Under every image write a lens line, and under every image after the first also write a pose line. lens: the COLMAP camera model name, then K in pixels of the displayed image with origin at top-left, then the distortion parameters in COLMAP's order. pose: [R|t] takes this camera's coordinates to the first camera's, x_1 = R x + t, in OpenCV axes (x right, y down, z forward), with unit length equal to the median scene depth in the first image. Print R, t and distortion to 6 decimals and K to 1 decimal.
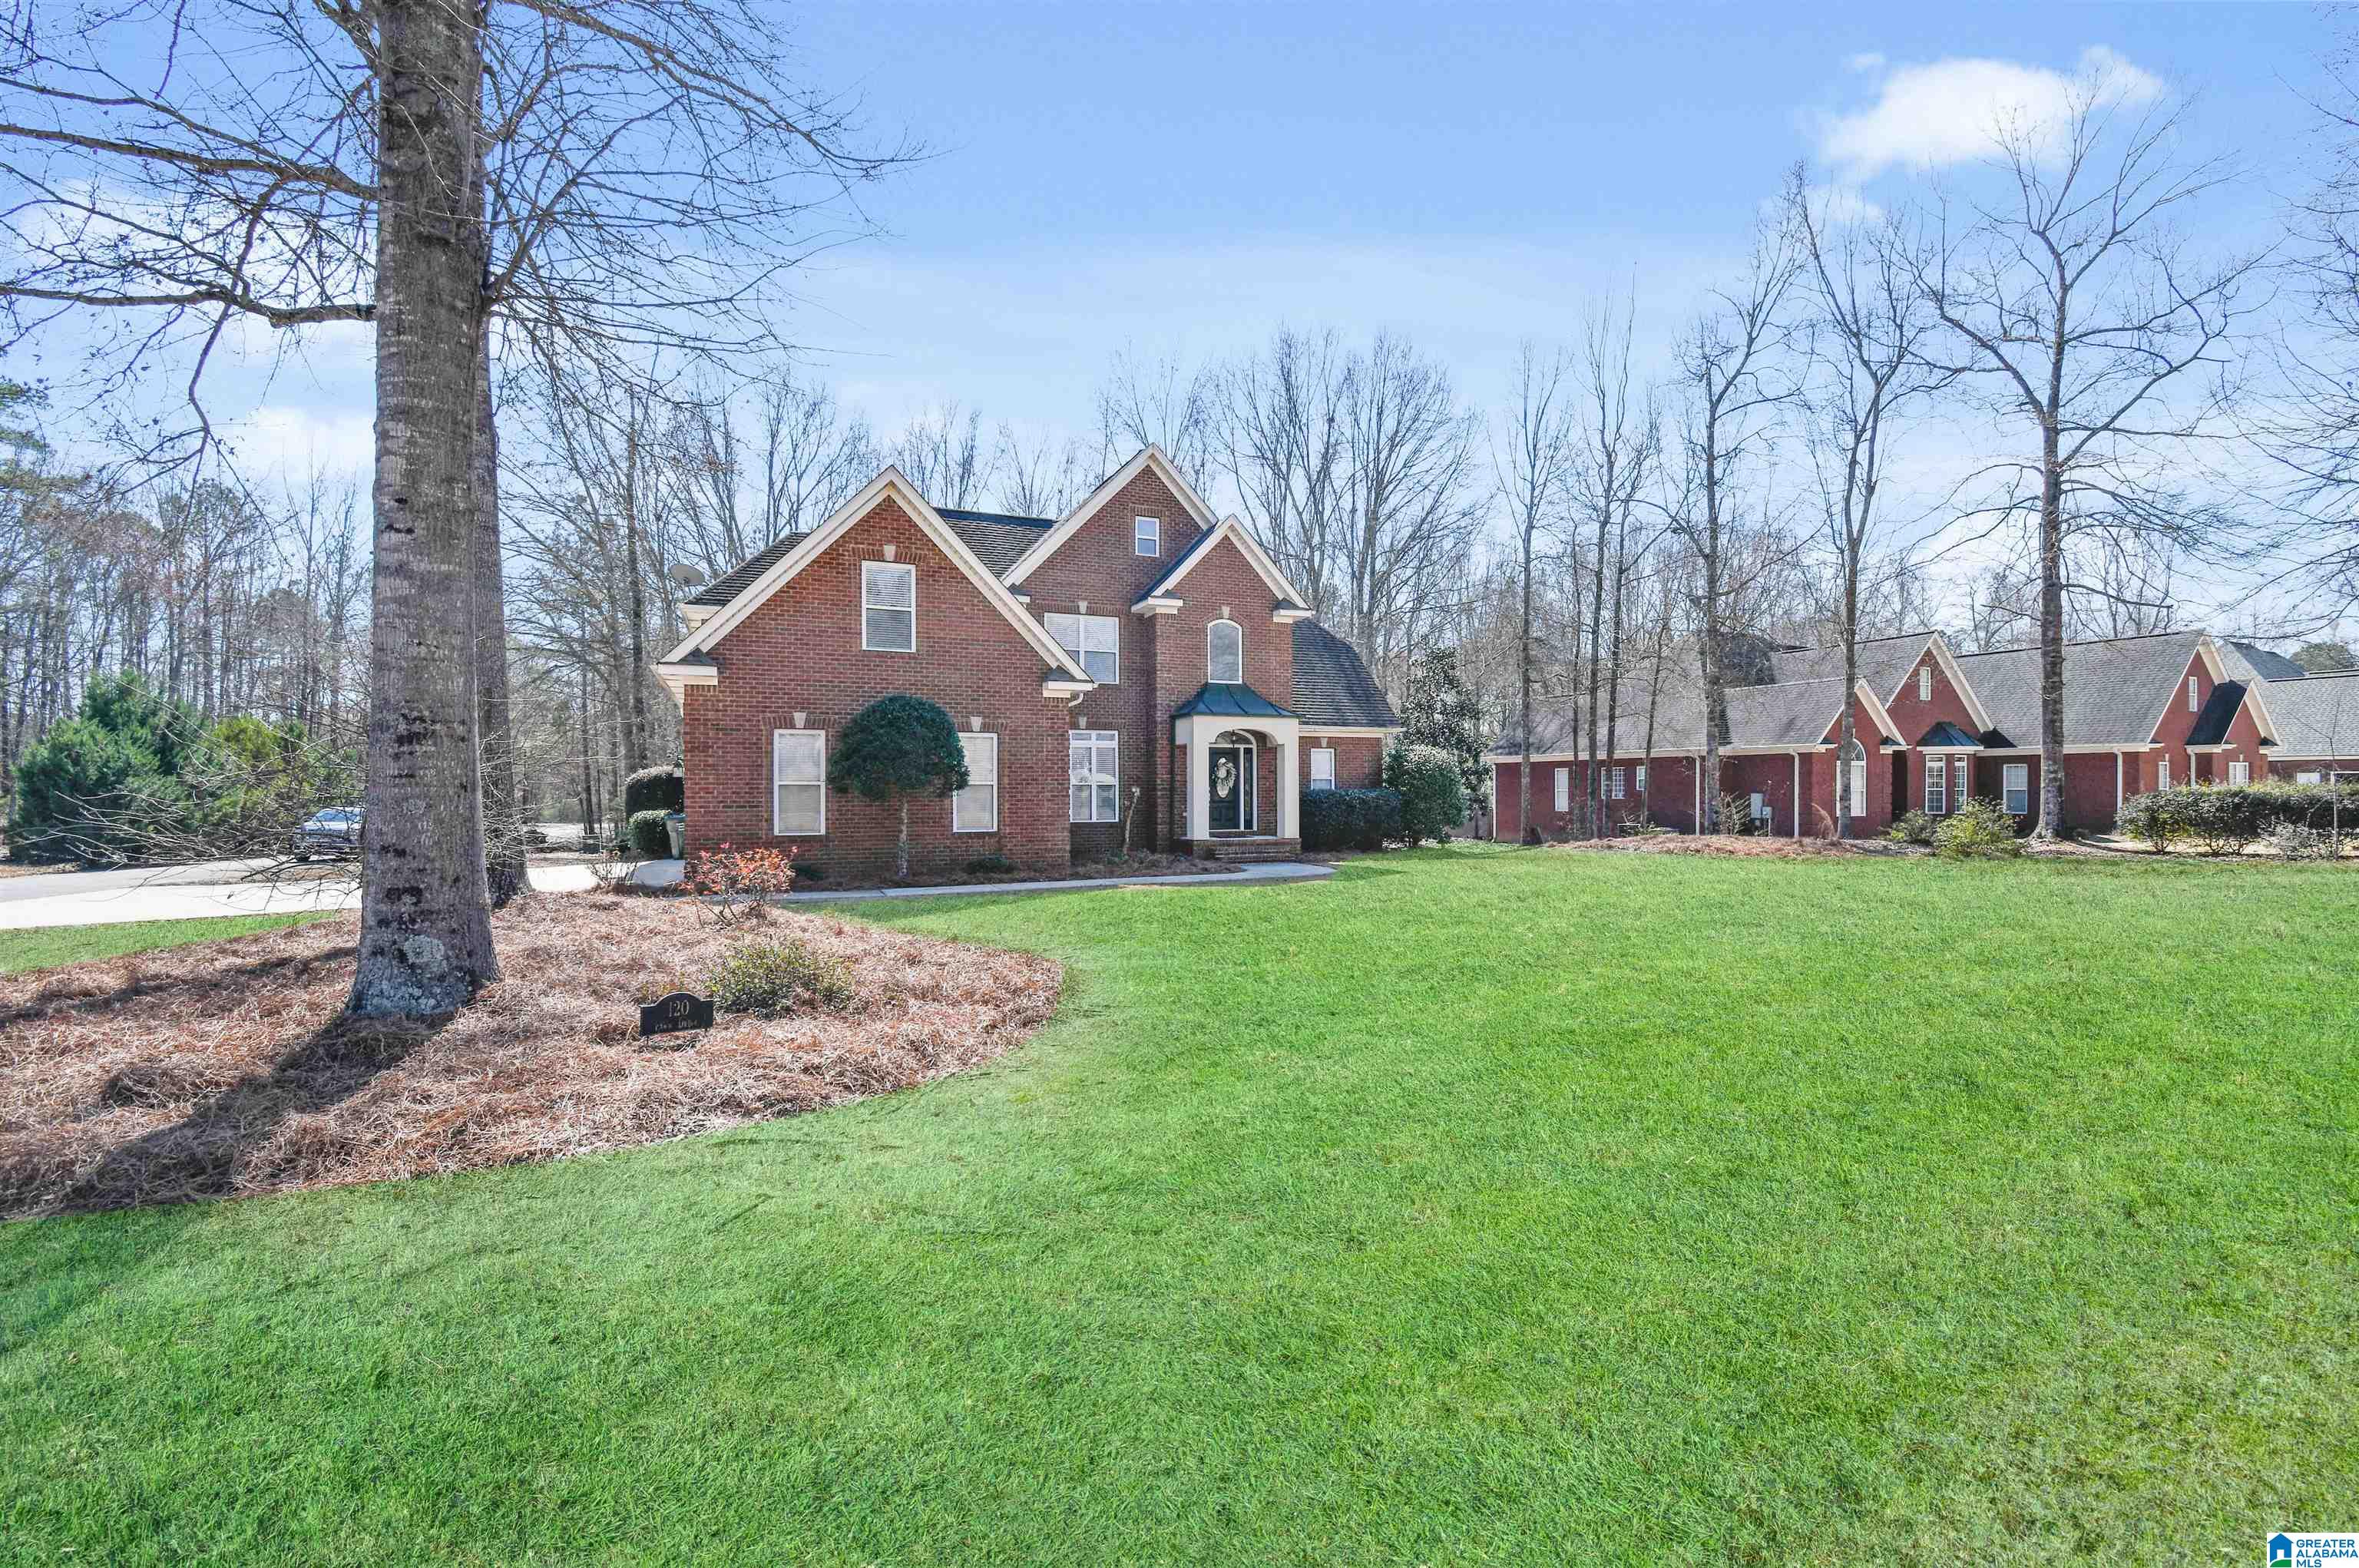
lens RADIAL K [[992.3, 0, 1178.6], [0, 992.3, 795.9], [0, 0, 1]] dist [0.001104, 0.000195]
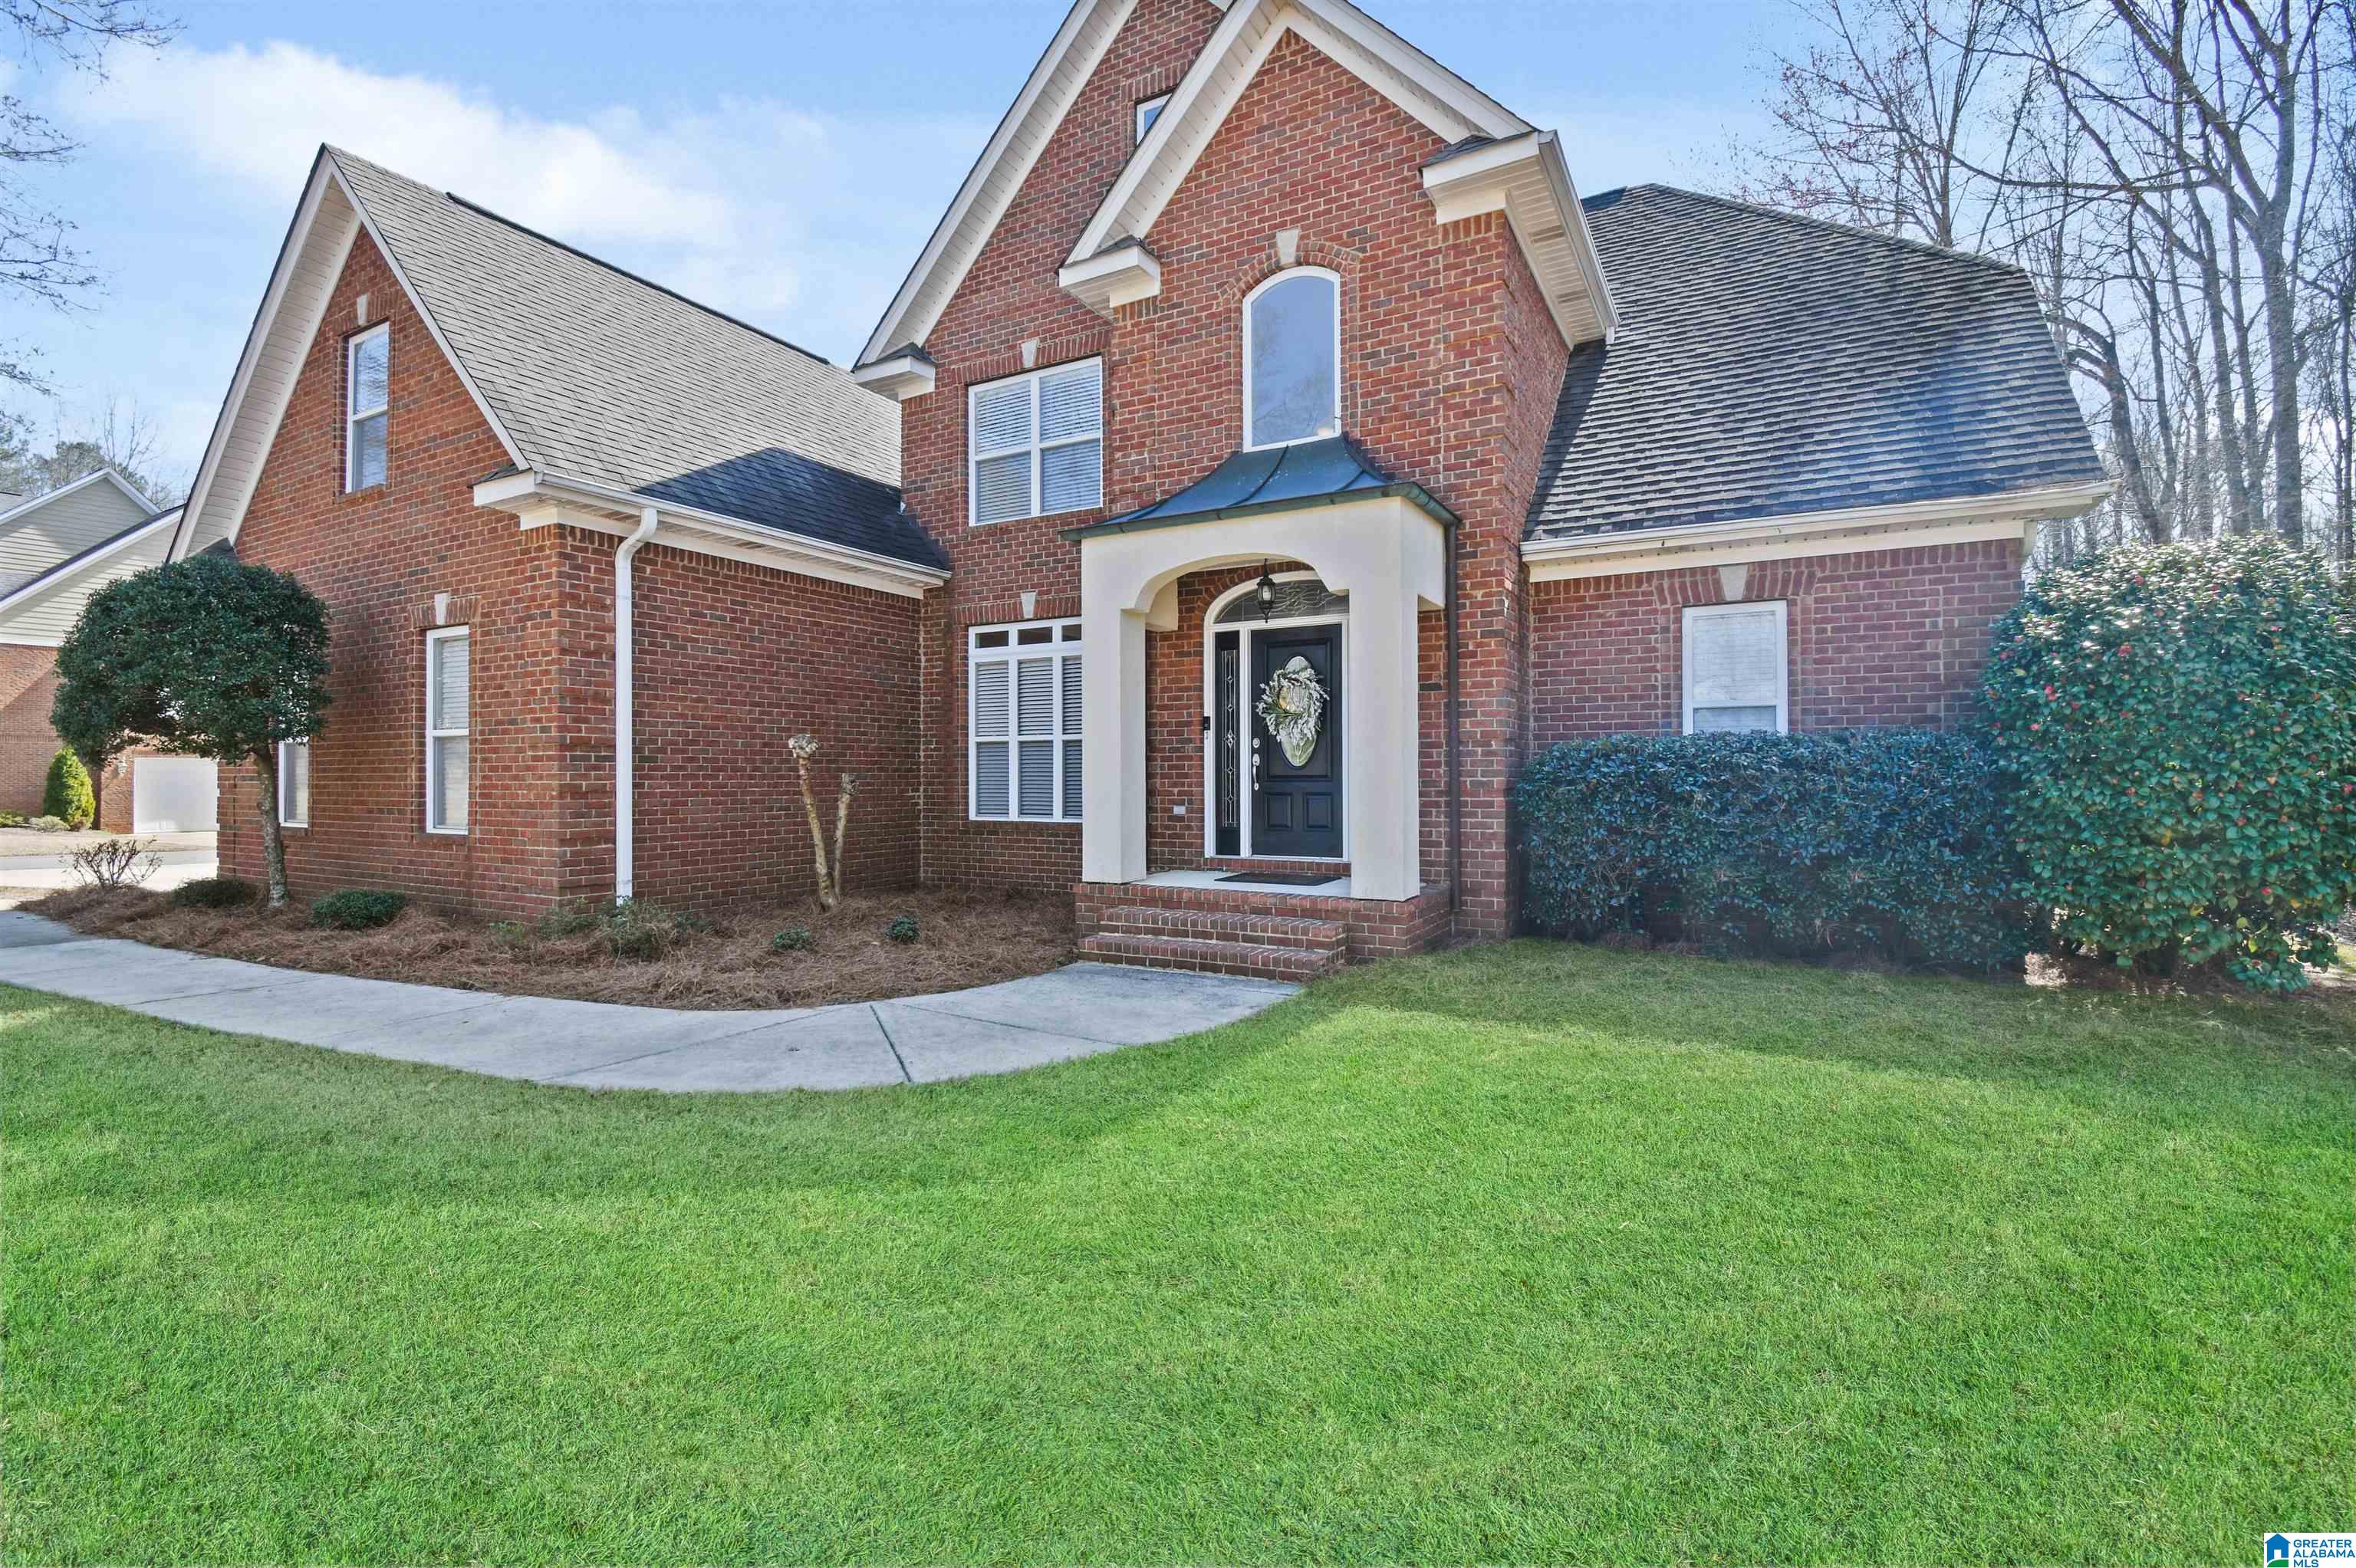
lens RADIAL K [[1067.0, 0, 1180.2], [0, 1067.0, 771.6], [0, 0, 1]] dist [-0.001298, -0.001163]
pose [[0.619602, -0.004857, -0.784901, 0.327586], [-0.004834, 0.999938, -0.010003, 0.007523], [0.784902, 0.009992, 0.619540, 0.743487]]
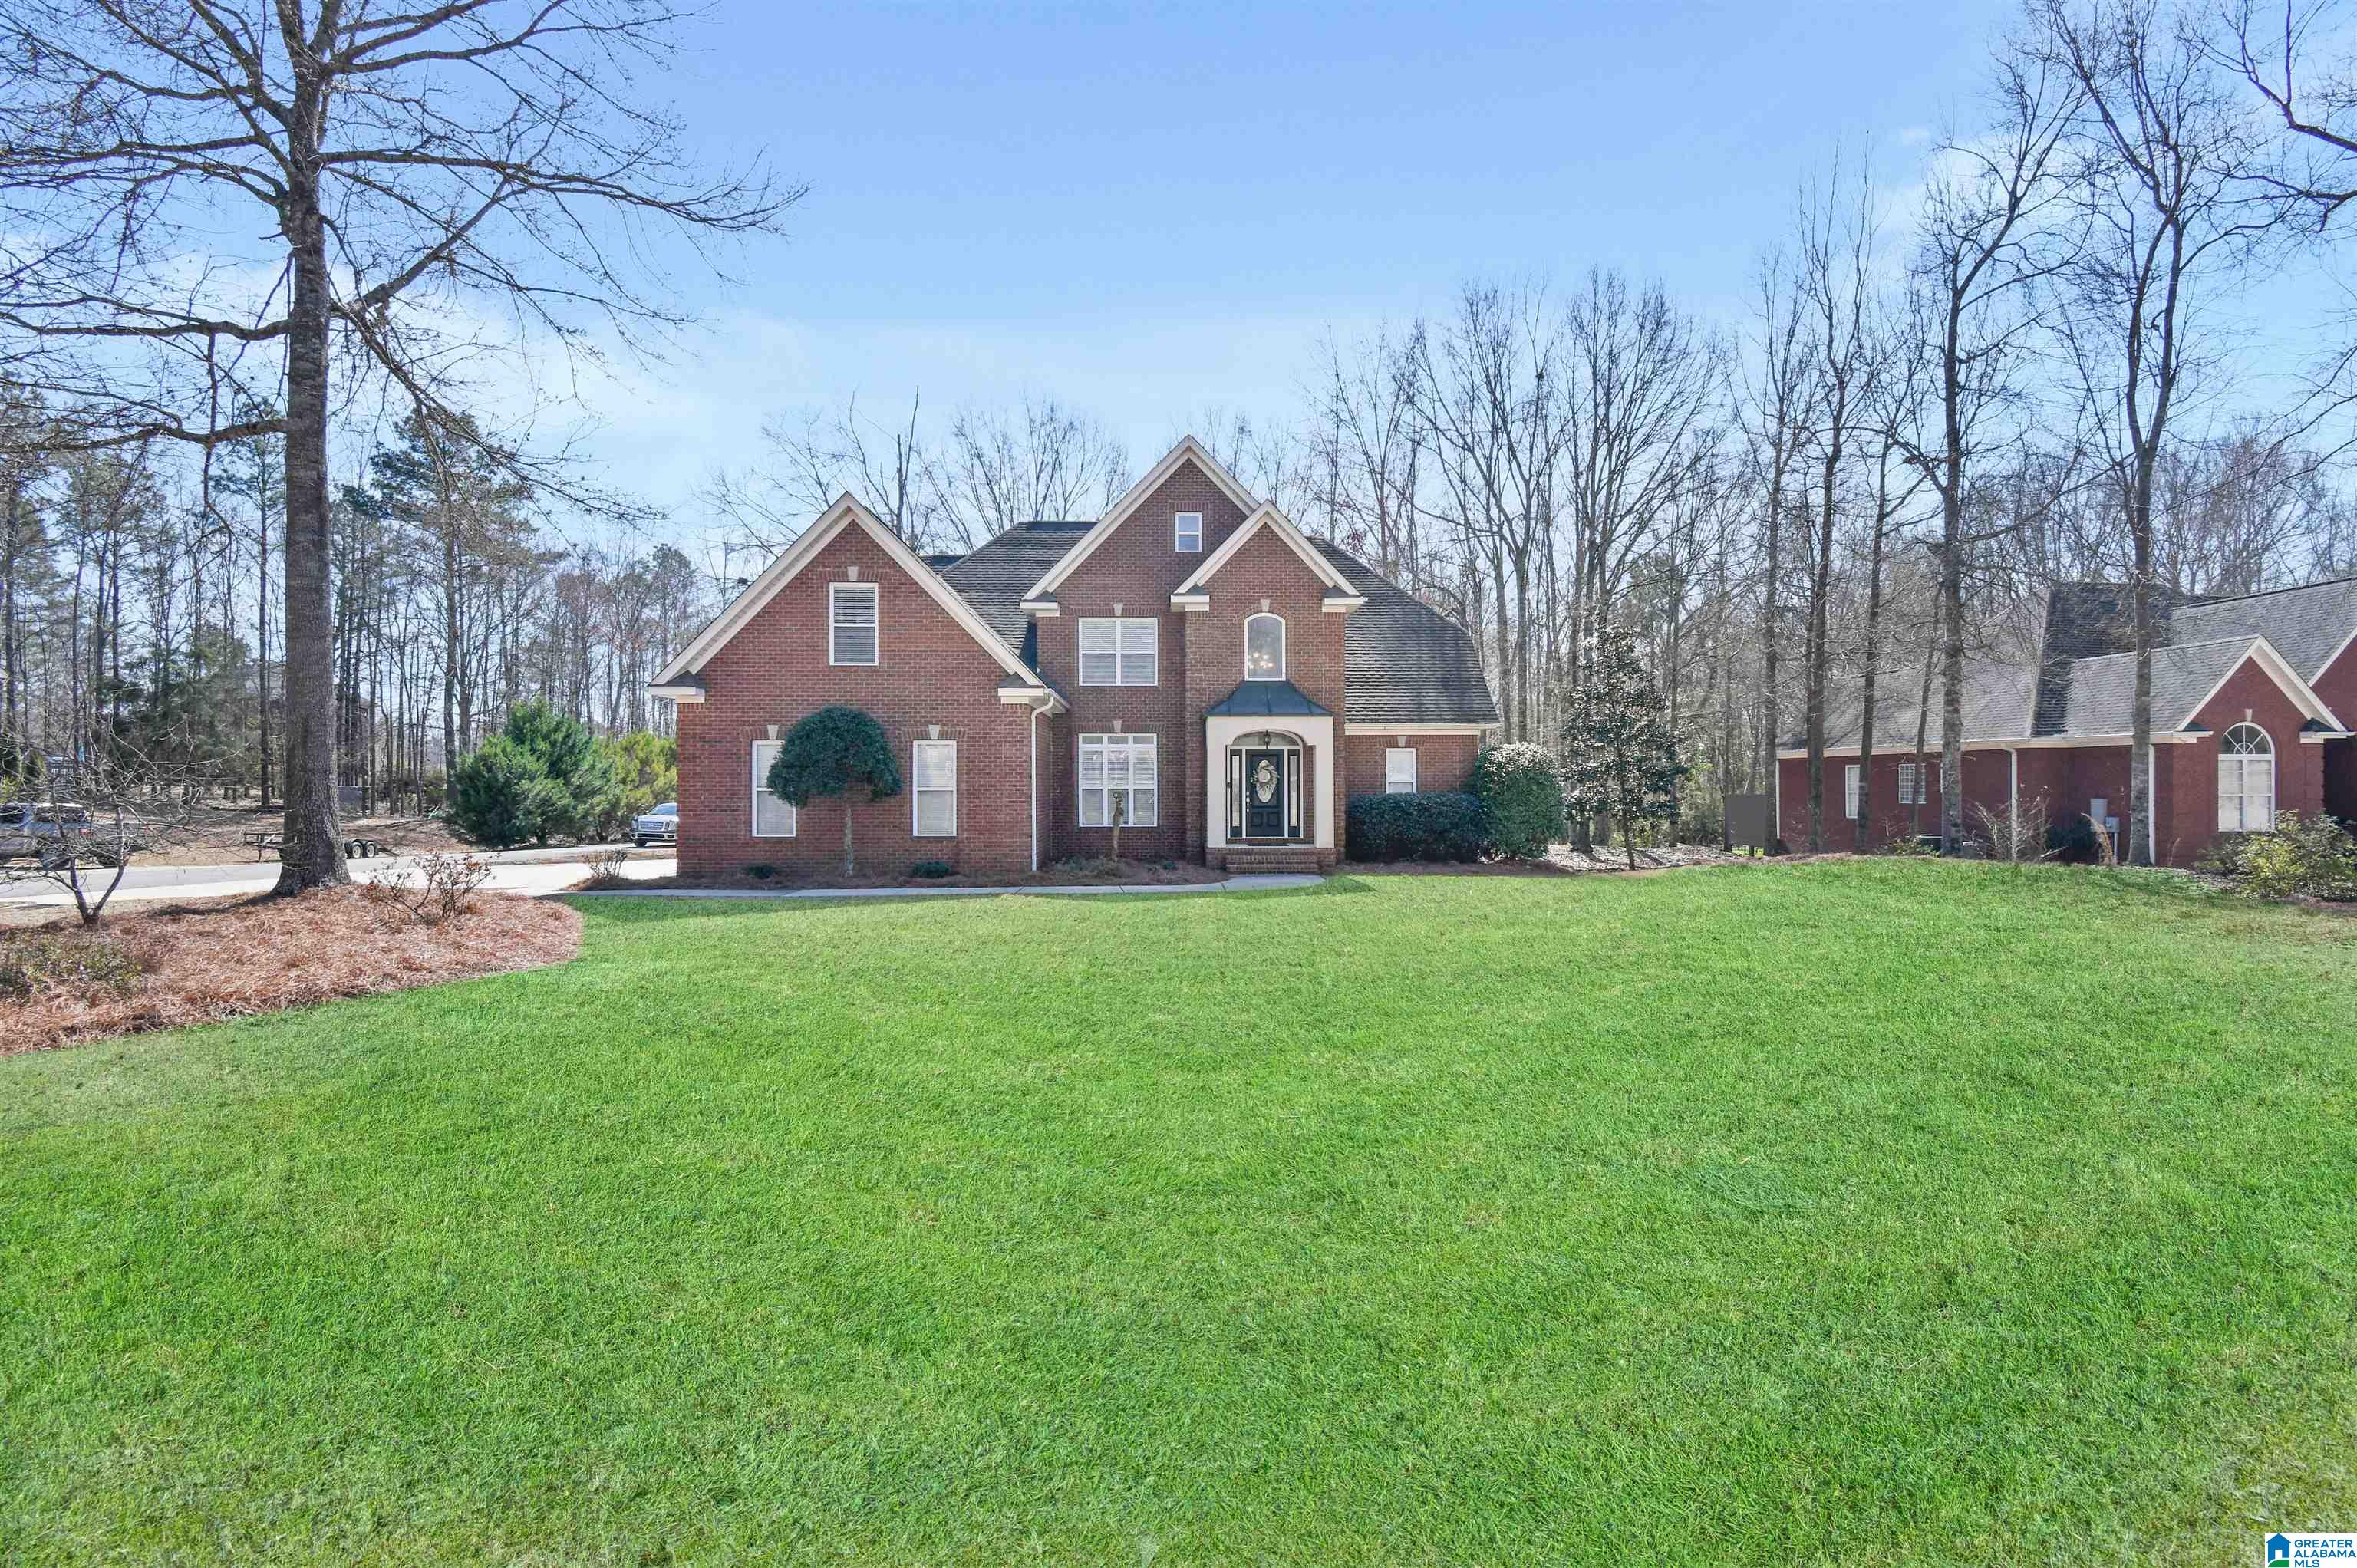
lens RADIAL K [[1013.5, 0, 1198.9], [0, 1013.5, 787.6], [0, 0, 1]] dist [0.000990, 0.000293]
pose [[0.936776, 0.001520, -0.349927, 0.328500], [-0.003185, 0.999986, -0.004181, -0.008315], [0.349916, 0.005031, 0.936768, 0.082700]]
